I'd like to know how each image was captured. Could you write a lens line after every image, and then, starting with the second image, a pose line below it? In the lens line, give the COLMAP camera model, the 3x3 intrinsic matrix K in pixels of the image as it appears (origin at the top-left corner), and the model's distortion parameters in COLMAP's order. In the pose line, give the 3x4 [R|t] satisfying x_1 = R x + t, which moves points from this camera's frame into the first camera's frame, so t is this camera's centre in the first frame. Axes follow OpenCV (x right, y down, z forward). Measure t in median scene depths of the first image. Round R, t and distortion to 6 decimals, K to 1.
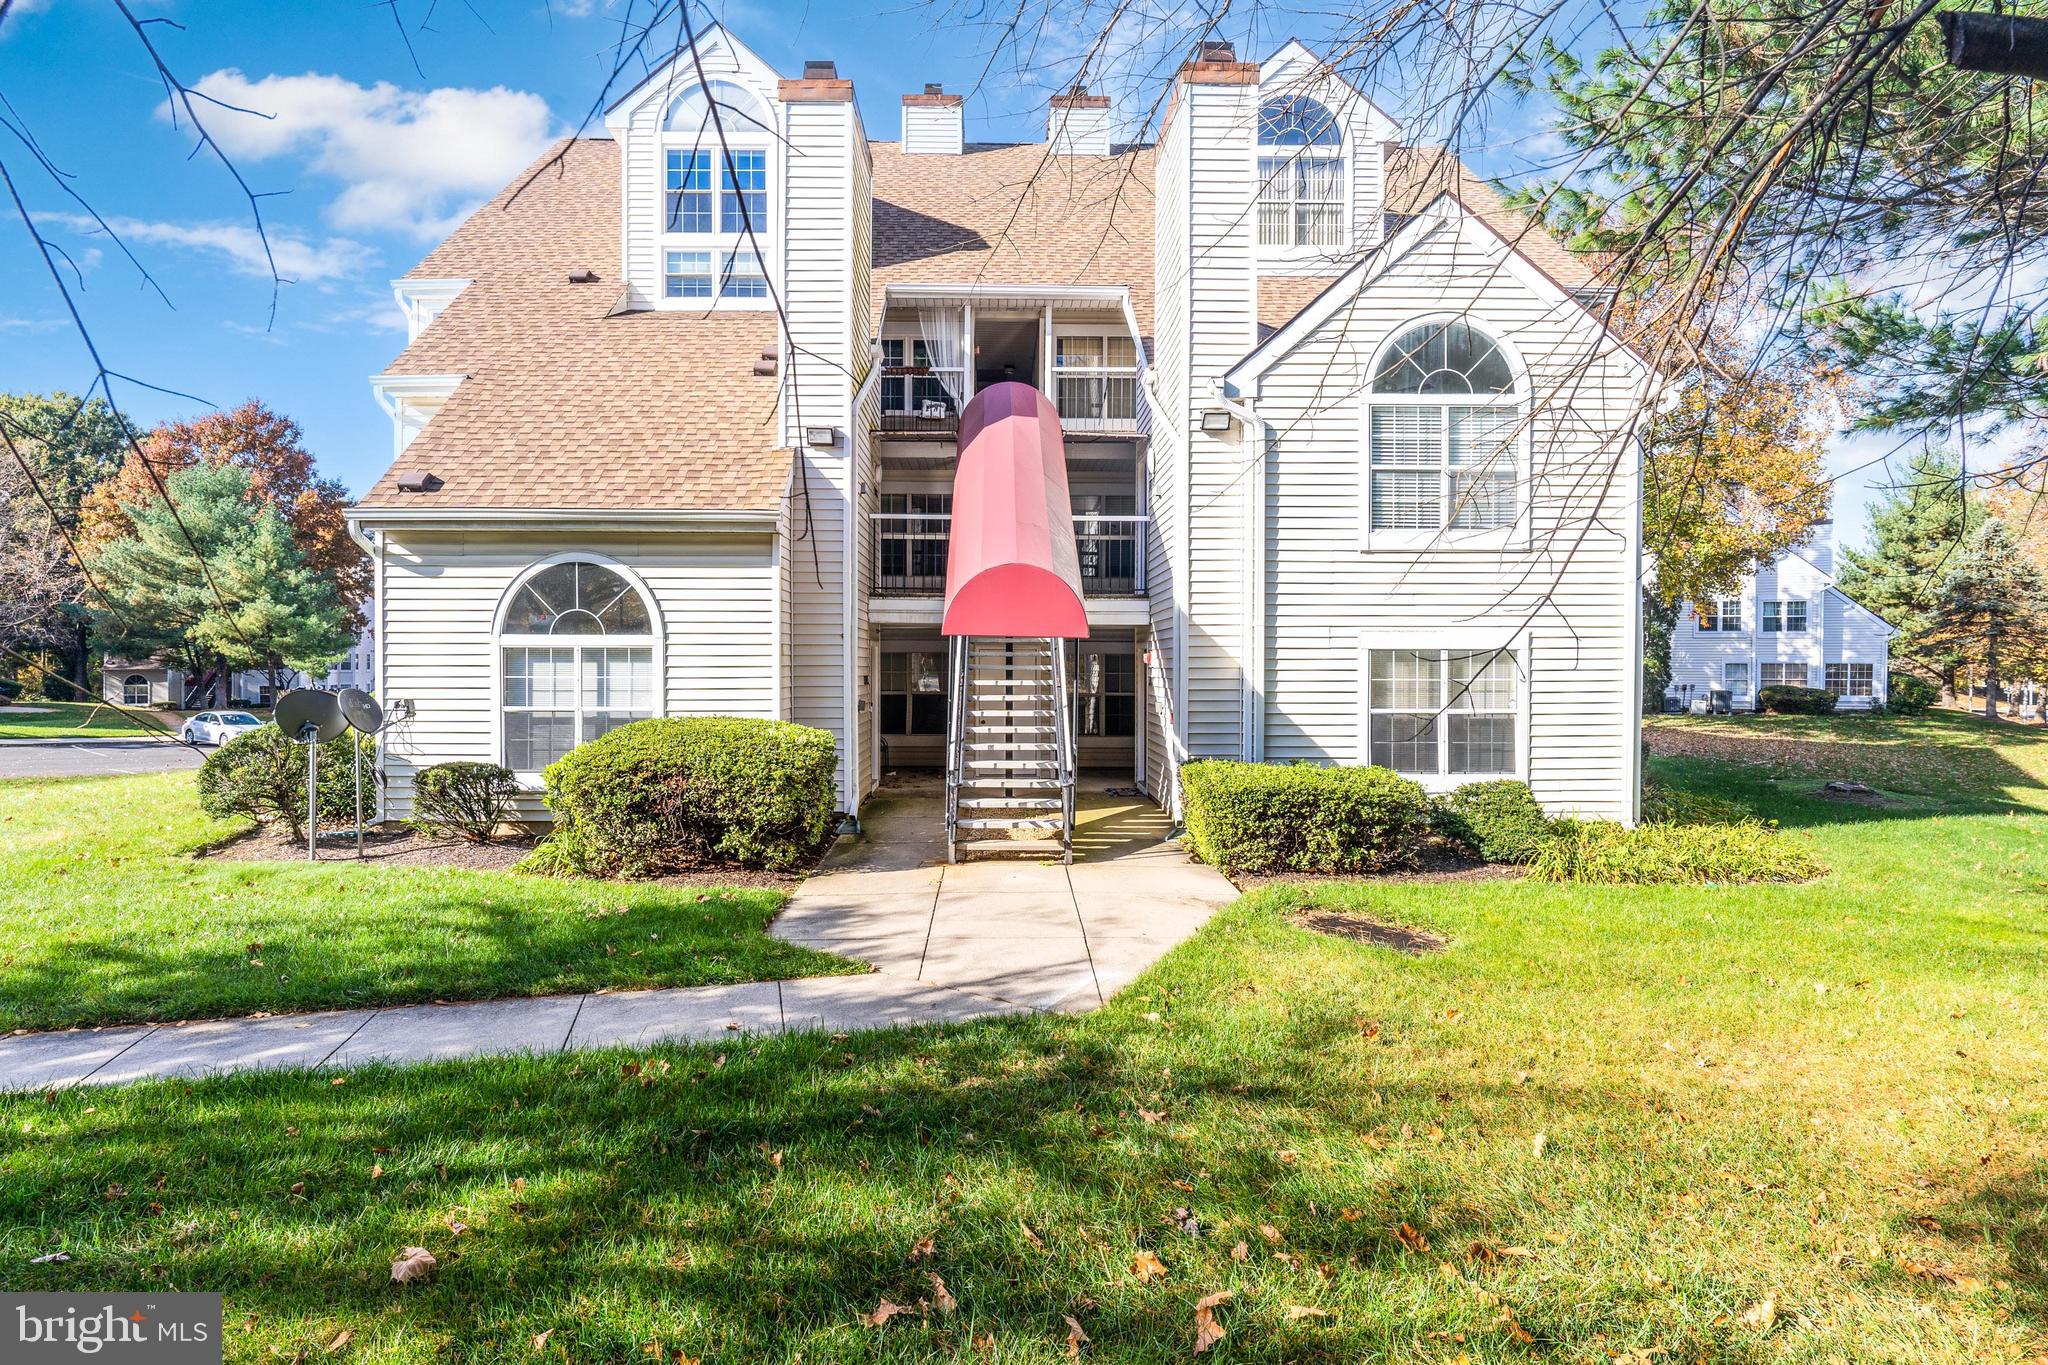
lens RADIAL K [[1070.7, 0, 1030.7], [0, 1070.7, 672.1], [0, 0, 1]] dist [-0.001571, -0.000176]
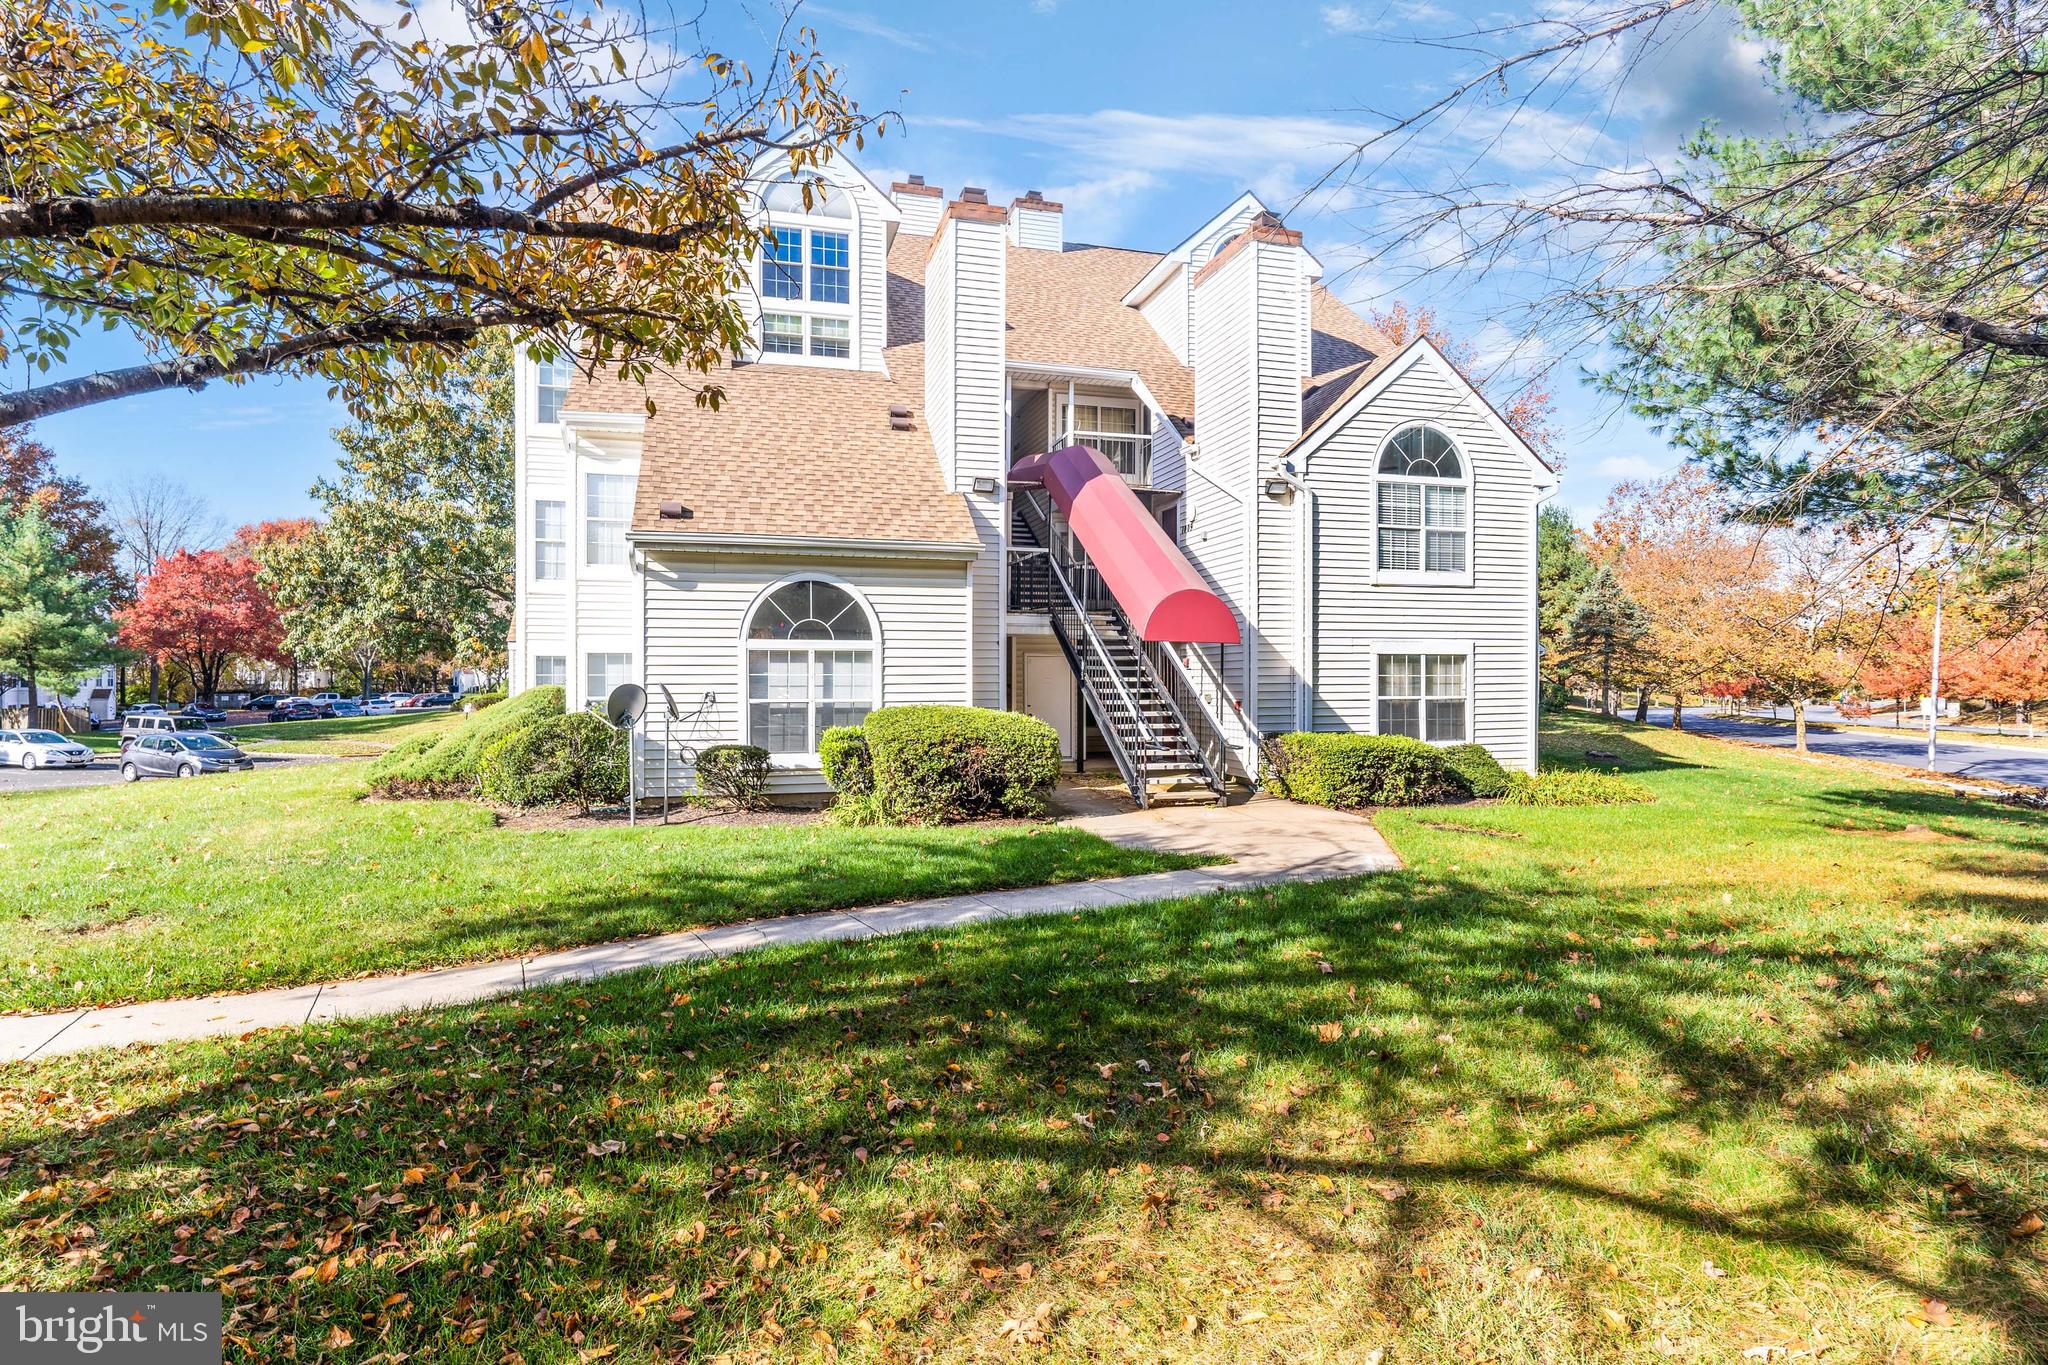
lens RADIAL K [[1005.7, 0, 1036.9], [0, 1005.7, 677.2], [0, 0, 1]] dist [0.000010, -0.001910]
pose [[0.967531, -0.003016, 0.252734, -0.457976], [0.005750, 0.999933, -0.010080, 0.020278], [-0.252687, 0.011205, 0.967483, -0.172650]]
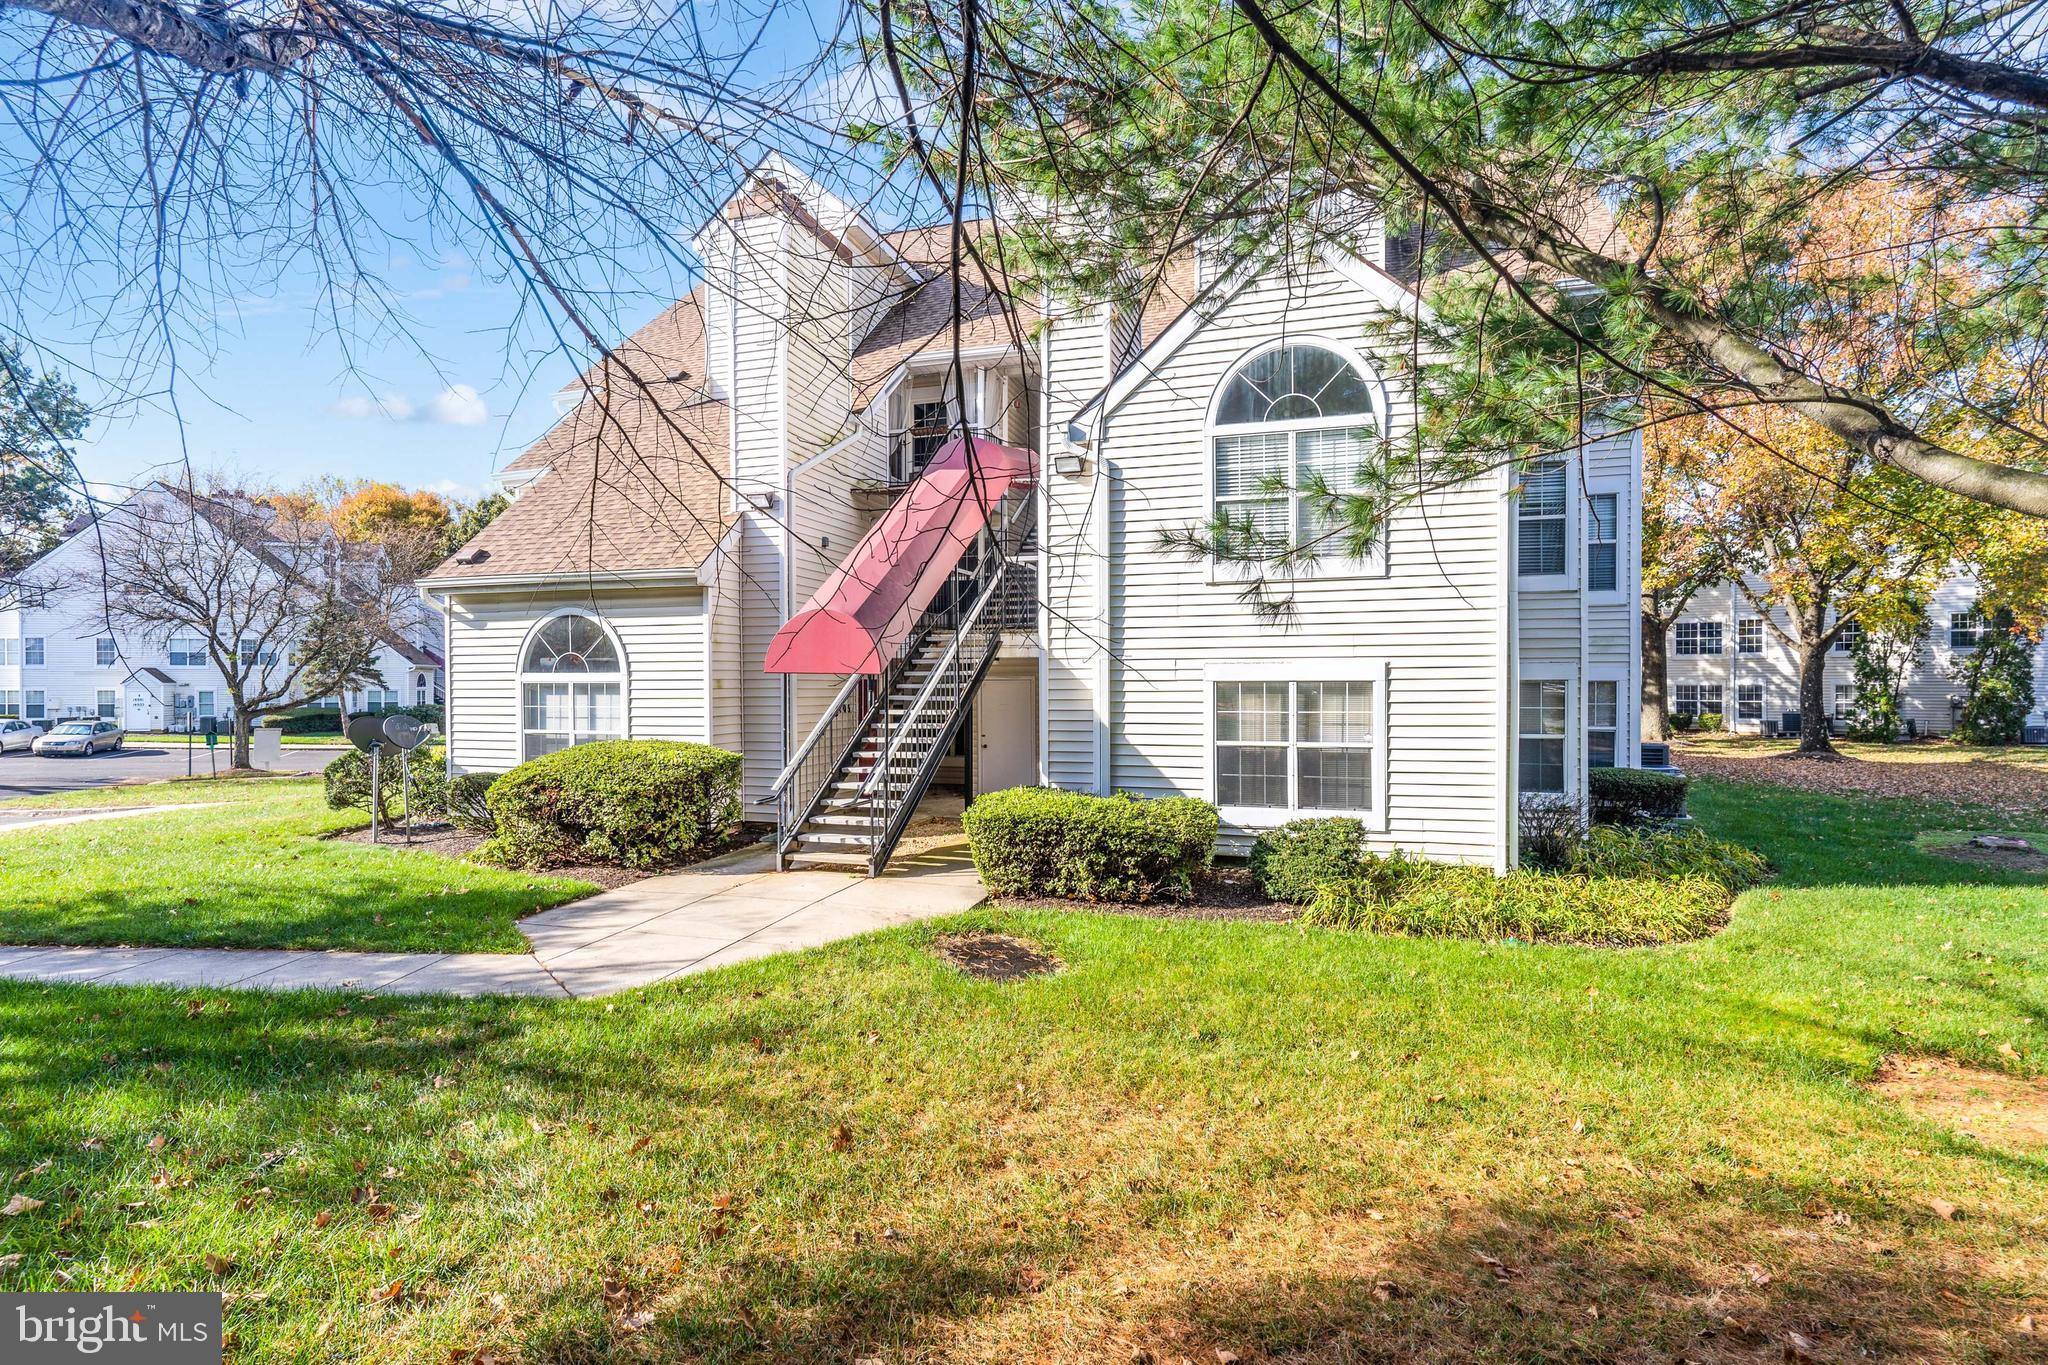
lens RADIAL K [[1005.7, 0, 1033.3], [0, 1005.7, 694.5], [0, 0, 1]] dist [0.000010, -0.001910]
pose [[0.947816, -0.000387, -0.318818, 0.458739], [0.000980, 0.999998, 0.001701, -0.011033], [0.318817, -0.001924, 0.947814, 0.055649]]
